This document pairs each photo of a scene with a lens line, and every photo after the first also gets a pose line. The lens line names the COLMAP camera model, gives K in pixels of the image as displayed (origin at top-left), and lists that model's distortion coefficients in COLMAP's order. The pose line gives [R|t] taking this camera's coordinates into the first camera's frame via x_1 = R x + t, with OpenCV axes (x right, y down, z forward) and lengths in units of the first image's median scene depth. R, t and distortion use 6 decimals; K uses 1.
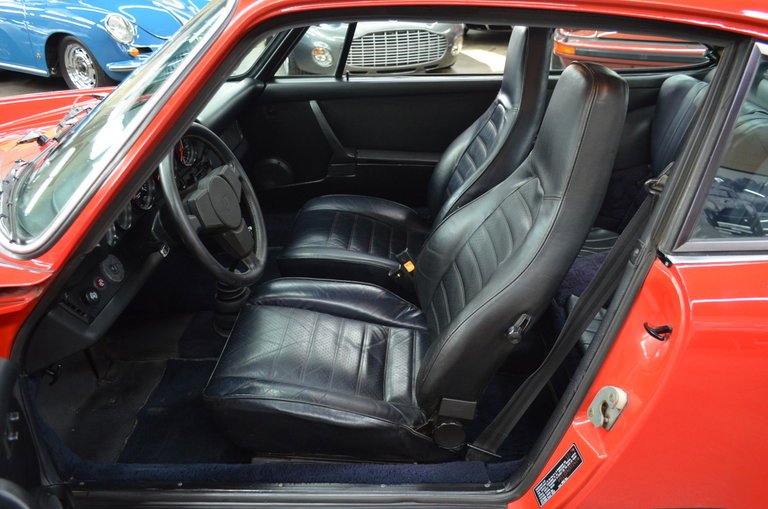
lens RADIAL K [[596.2, 0, 384.0], [0, 596.2, 254.5], [0, 0, 1]] dist [-0.009852, 0.001732]
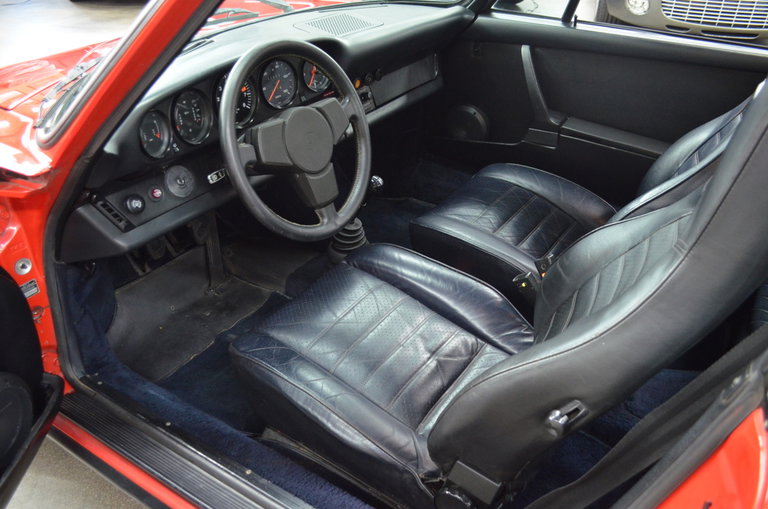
lens RADIAL K [[636.9, 0, 384.0], [0, 636.9, 254.5], [0, 0, 1]] dist [-0.013723, -0.006522]
pose [[0.860503, 0.297111, -0.413836, 0.240809], [-0.266749, 0.954840, 0.130861, -0.075272], [0.434027, -0.002216, 0.900897, 0.213068]]
